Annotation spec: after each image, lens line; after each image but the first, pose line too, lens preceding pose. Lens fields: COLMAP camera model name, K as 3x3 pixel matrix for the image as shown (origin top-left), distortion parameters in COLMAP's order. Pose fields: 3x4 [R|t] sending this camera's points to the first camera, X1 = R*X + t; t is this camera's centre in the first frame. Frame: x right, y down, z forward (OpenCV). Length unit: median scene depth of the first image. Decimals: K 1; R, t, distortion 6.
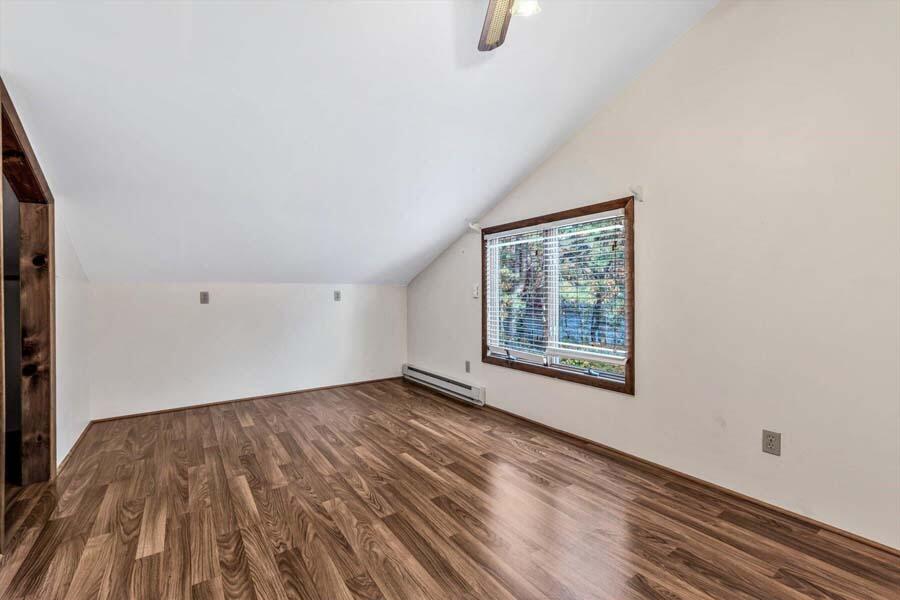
lens RADIAL K [[386.1, 0, 452.0], [0, 386.1, 291.2], [0, 0, 1]] dist [-0.002623, -0.000110]
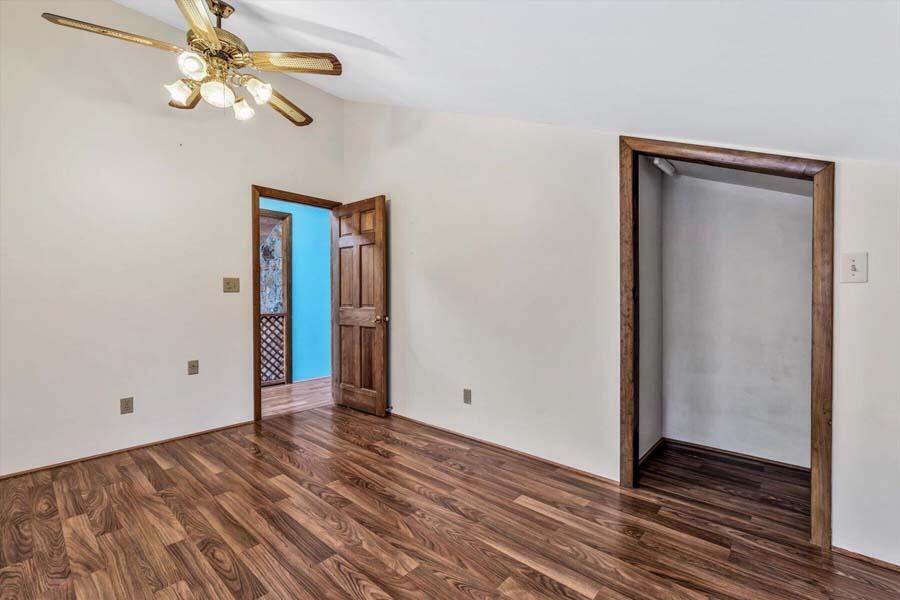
lens RADIAL K [[386.1, 0, 451.2], [0, 386.1, 300.4], [0, 0, 1]] dist [-0.002623, -0.000110]
pose [[-0.973803, 0.011348, -0.227112, -0.259159], [0.010810, 0.999935, 0.003613, 0.017375], [0.227138, 0.001063, -0.973862, 2.007354]]
